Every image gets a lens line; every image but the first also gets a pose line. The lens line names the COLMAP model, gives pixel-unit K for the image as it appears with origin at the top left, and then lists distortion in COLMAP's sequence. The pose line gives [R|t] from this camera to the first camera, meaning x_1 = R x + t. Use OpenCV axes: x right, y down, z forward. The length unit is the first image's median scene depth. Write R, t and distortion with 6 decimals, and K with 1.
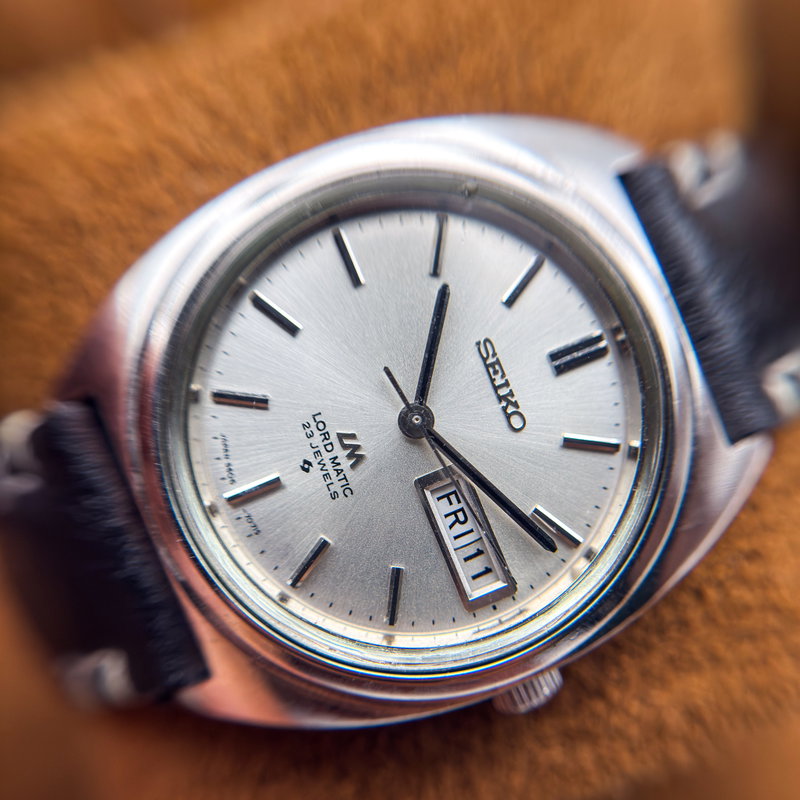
lens RADIAL K [[912.9, 0, 411.8], [0, 912.9, 426.8], [0, 0, 1]] dist [0.678854, -0.000002]
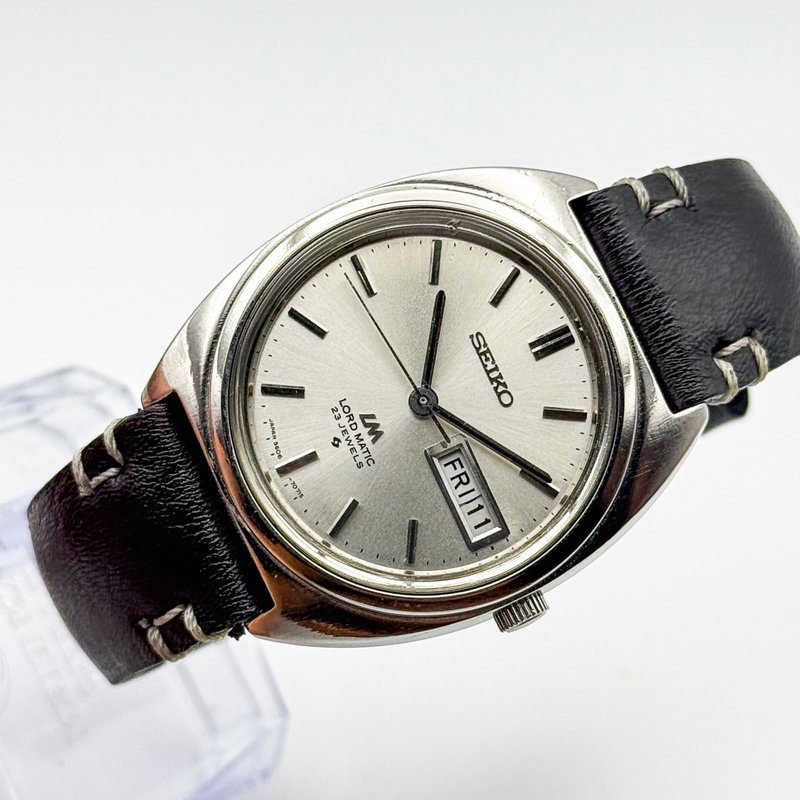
lens RADIAL K [[2987.2, 0, 400.0], [0, 2987.2, 399.5], [0, 0, 1]] dist [0.102490, 0.665912]
pose [[0.997684, -0.045192, -0.050839, 0.175697], [0.042978, 0.998114, -0.043841, 0.163561], [0.052725, 0.041555, 0.997744, -2.973020]]
